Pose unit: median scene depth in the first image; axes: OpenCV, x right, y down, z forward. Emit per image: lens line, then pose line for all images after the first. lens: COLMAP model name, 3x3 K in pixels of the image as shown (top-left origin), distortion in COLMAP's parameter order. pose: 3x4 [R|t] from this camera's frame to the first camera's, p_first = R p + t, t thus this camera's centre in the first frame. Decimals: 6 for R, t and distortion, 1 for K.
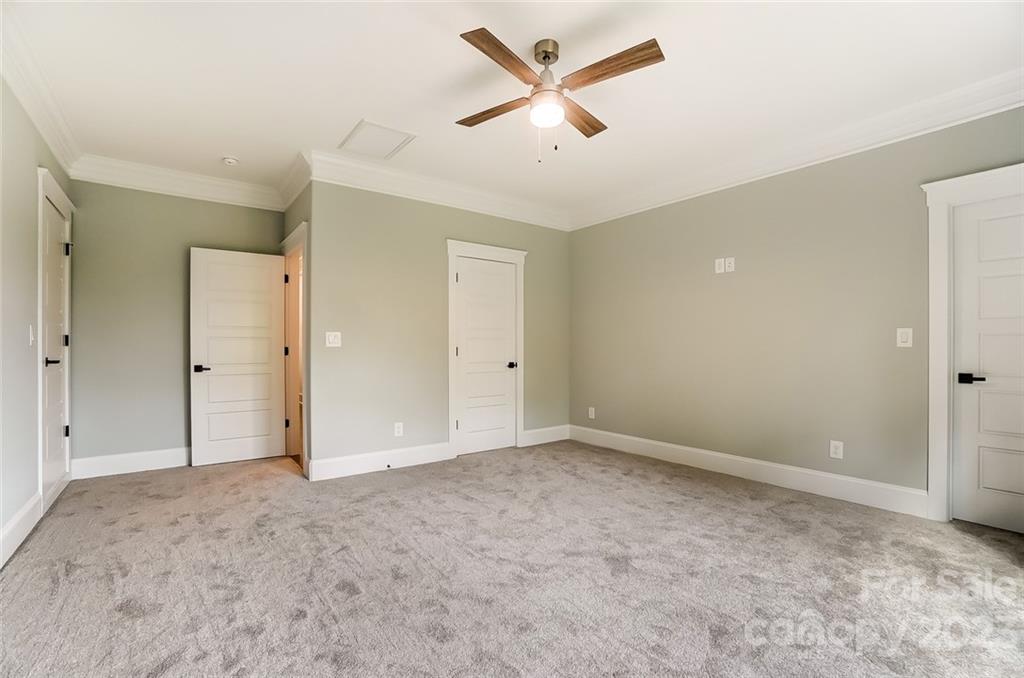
lens RADIAL K [[456.1, 0, 507.4], [0, 456.1, 339.9], [0, 0, 1]] dist [-0.044373, 0.000442]
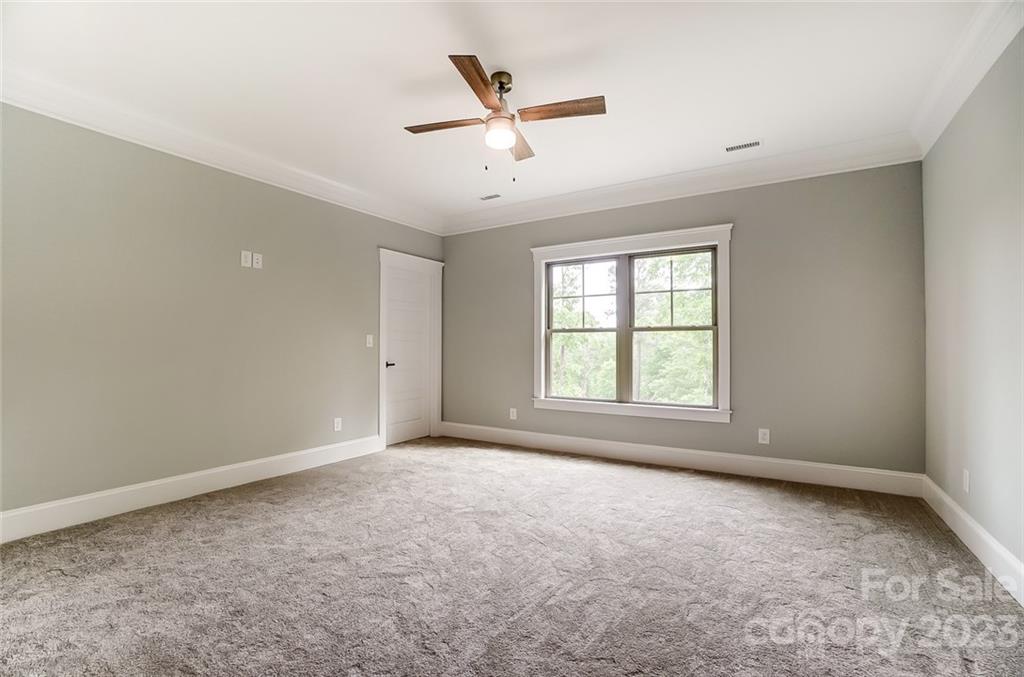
lens RADIAL K [[456.1, 0, 507.4], [0, 456.1, 339.4], [0, 0, 1]] dist [-0.044373, 0.000442]
pose [[-0.370158, 0.014466, 0.928856, -0.778449], [-0.018211, 0.999574, -0.022825, 0.015541], [-0.928790, -0.025364, -0.369737, 1.142334]]
